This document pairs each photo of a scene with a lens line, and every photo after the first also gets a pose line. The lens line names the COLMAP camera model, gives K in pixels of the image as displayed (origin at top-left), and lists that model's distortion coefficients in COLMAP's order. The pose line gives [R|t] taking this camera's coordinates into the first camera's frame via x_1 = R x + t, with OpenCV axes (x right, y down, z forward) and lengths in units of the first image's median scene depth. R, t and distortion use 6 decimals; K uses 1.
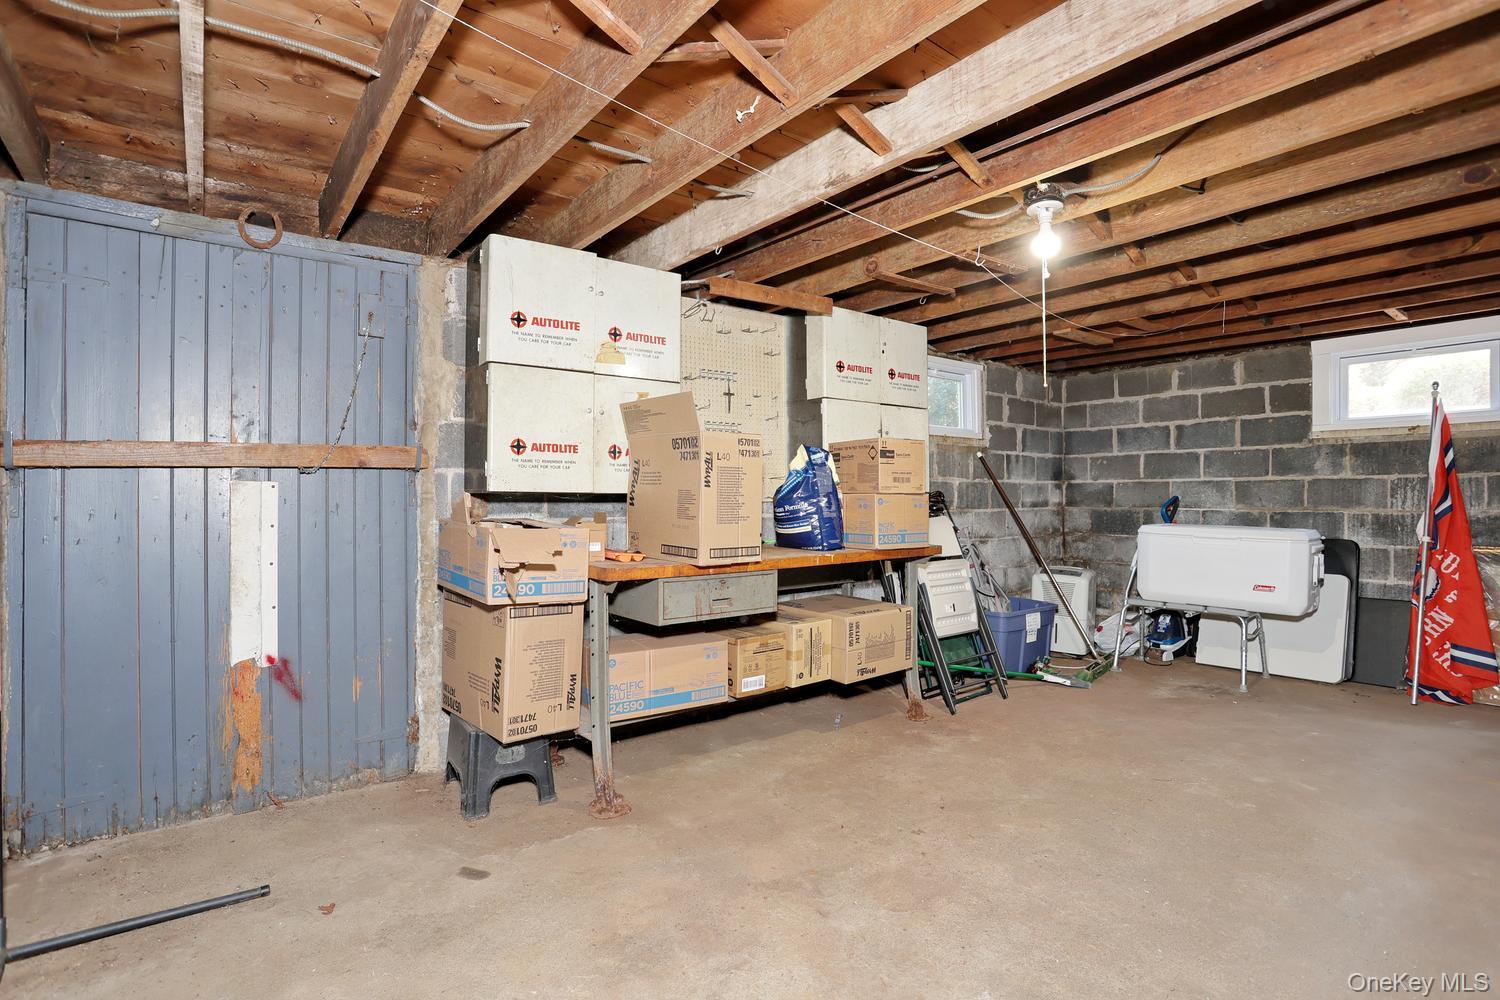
lens RADIAL K [[730.9, 0, 750.7], [0, 730.9, 497.2], [0, 0, 1]] dist [-0.066916, 0.024402]
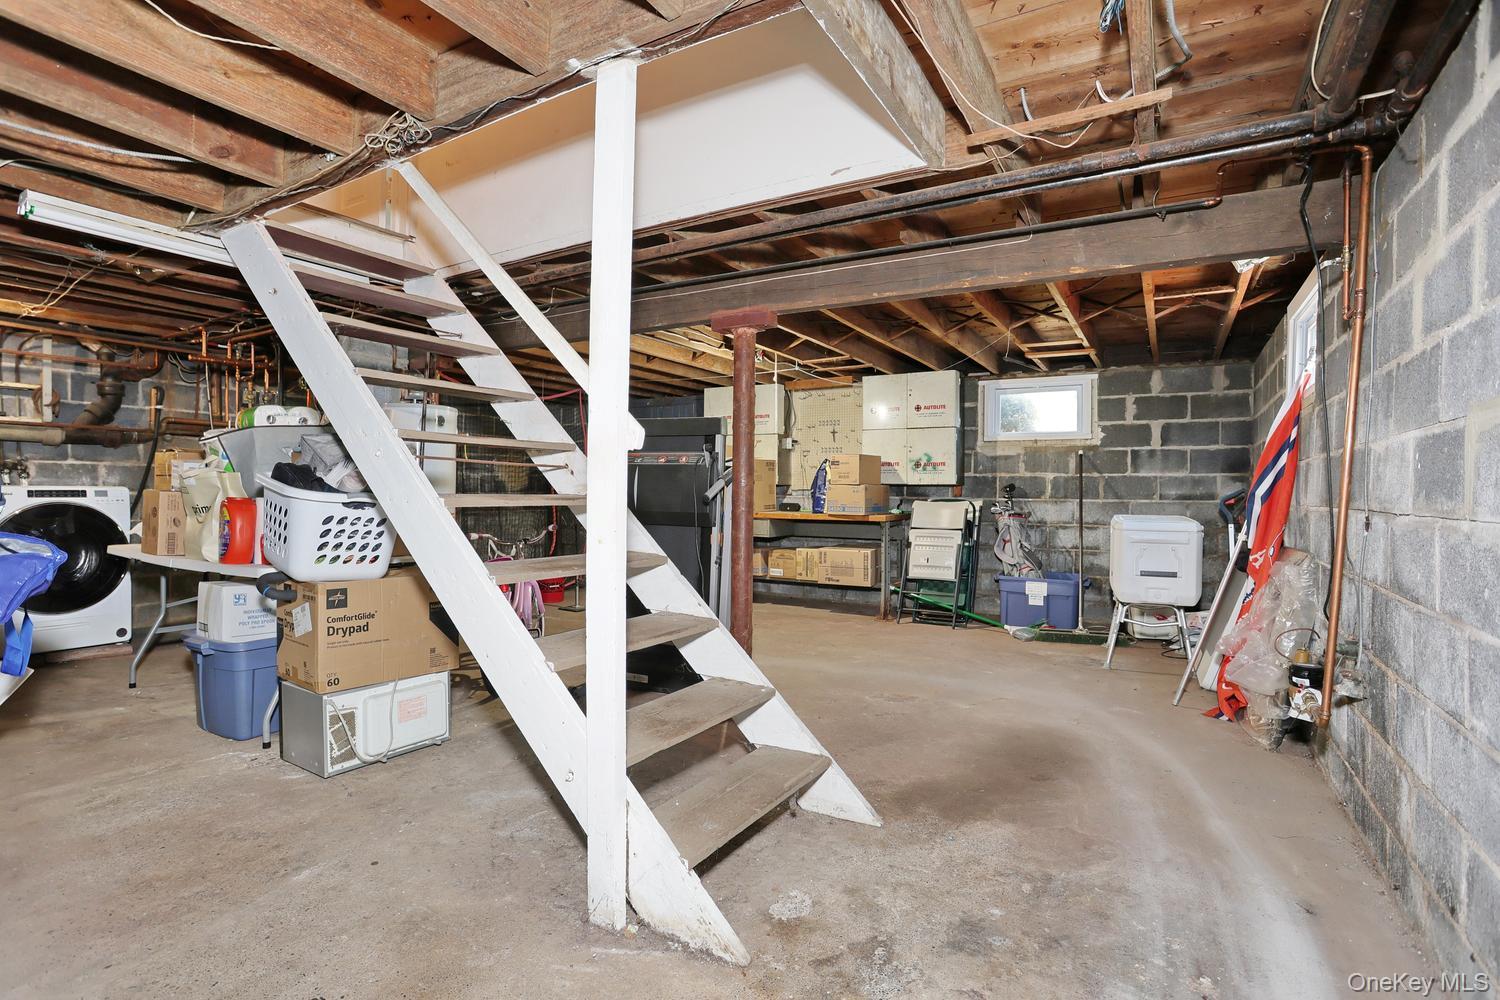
lens RADIAL K [[730.9, 0, 745.4], [0, 730.9, 500.3], [0, 0, 1]] dist [-0.066916, 0.024402]
pose [[0.374762, 0.018048, -0.926945, 1.172737], [-0.009832, 0.999832, 0.015492, 0.005585], [0.927069, 0.003308, 0.374876, 0.059988]]
